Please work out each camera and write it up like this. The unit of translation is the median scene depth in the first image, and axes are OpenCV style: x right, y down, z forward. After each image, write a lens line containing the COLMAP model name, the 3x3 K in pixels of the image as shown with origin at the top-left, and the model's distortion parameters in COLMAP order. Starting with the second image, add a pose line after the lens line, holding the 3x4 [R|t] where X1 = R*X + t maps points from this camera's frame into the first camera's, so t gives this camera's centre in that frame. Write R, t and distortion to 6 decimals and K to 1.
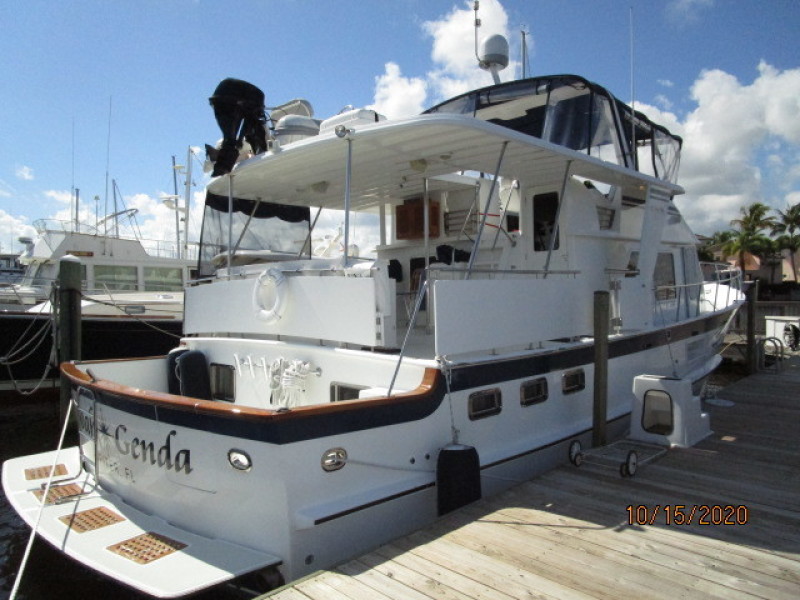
lens RADIAL K [[567.0, 0, 400.0], [0, 567.0, 300.0], [0, 0, 1]] dist [-0.017203, 0.001030]
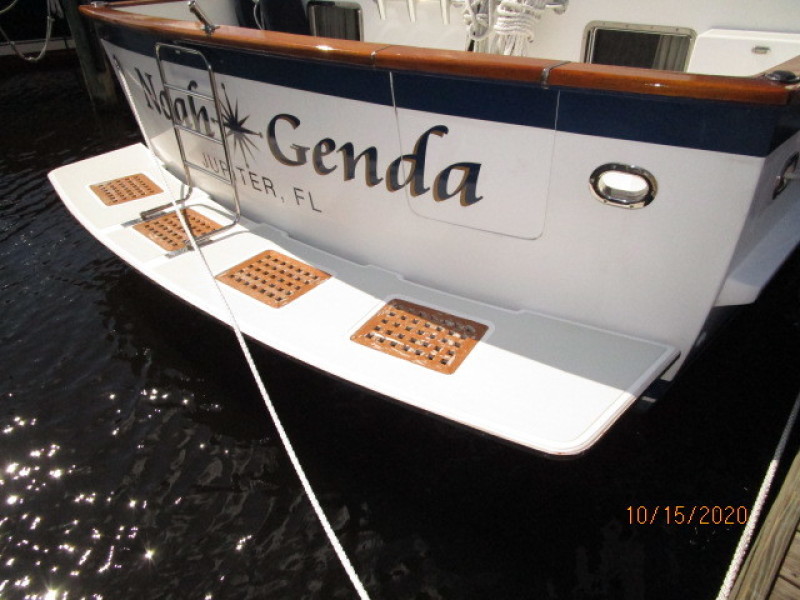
lens RADIAL K [[566.2, 0, 400.0], [0, 566.2, 300.0], [0, 0, 1]] dist [-0.024250, -0.003204]
pose [[0.998957, -0.038224, 0.024989, -0.326118], [0.018440, 0.838227, 0.545009, 0.064446], [-0.041779, -0.543980, 0.838058, 0.363058]]
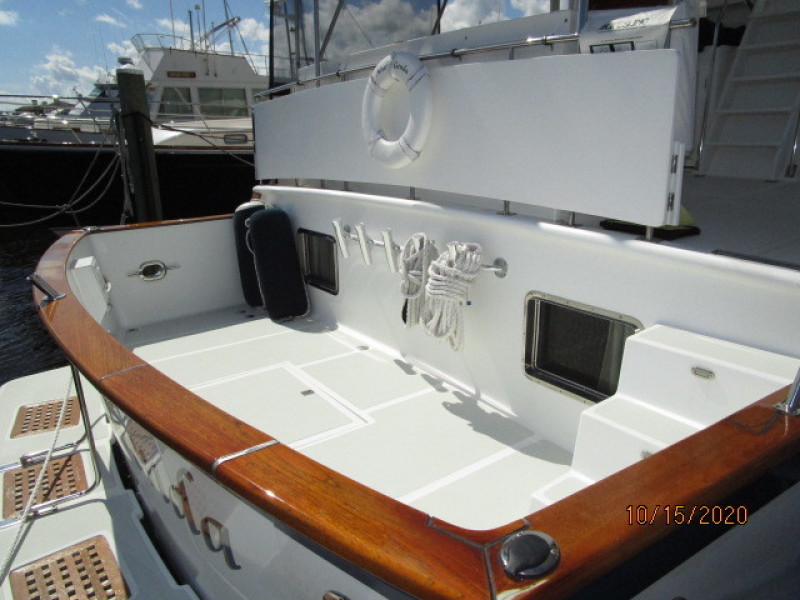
lens RADIAL K [[567.0, 0, 400.0], [0, 567.0, 300.0], [0, 0, 1]] dist [-0.017203, 0.001030]
pose [[0.985127, 0.037819, -0.167616, -0.143237], [0.011665, 0.958507, 0.284830, 0.012034], [0.171433, -0.282549, 0.943810, 0.504431]]
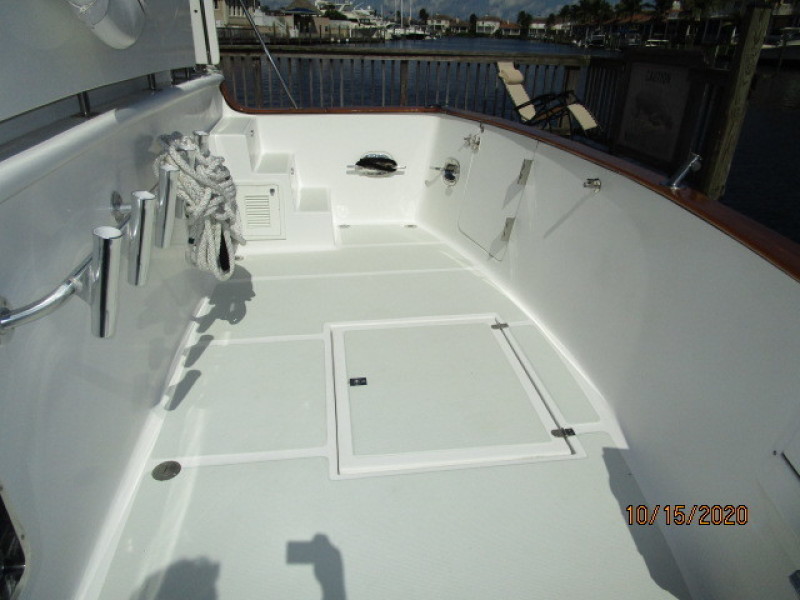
lens RADIAL K [[567.0, 0, 400.0], [0, 567.0, 300.0], [0, 0, 1]] dist [-0.017203, 0.001030]
pose [[-0.780785, -0.283172, 0.556945, -0.537921], [-0.007104, 0.895364, 0.445279, 0.033767], [-0.624759, 0.343711, -0.701098, 1.210870]]
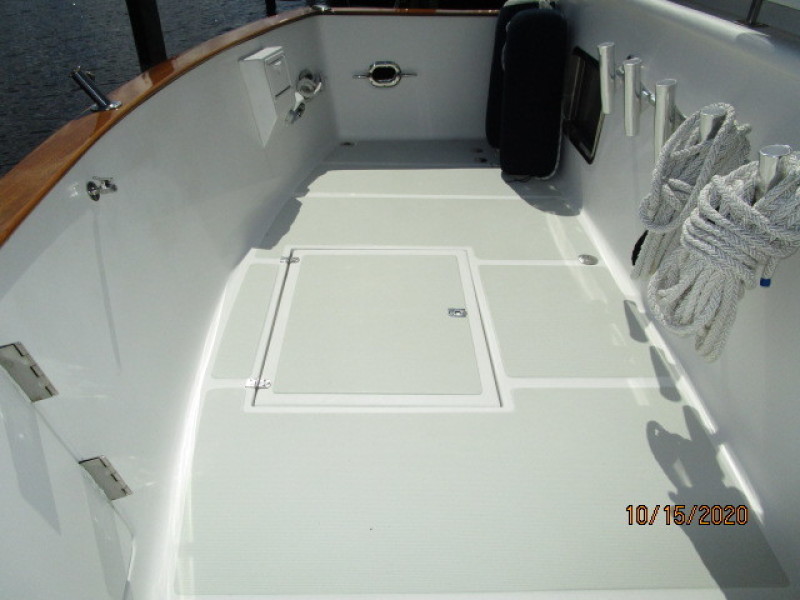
lens RADIAL K [[566.2, 0, 400.0], [0, 566.2, 300.0], [0, 0, 1]] dist [-0.024250, -0.003204]
pose [[0.707784, 0.422019, -0.566517, -0.139630], [-0.022418, 0.814959, 0.579085, 0.032710], [0.706073, -0.397167, 0.586276, 0.740128]]
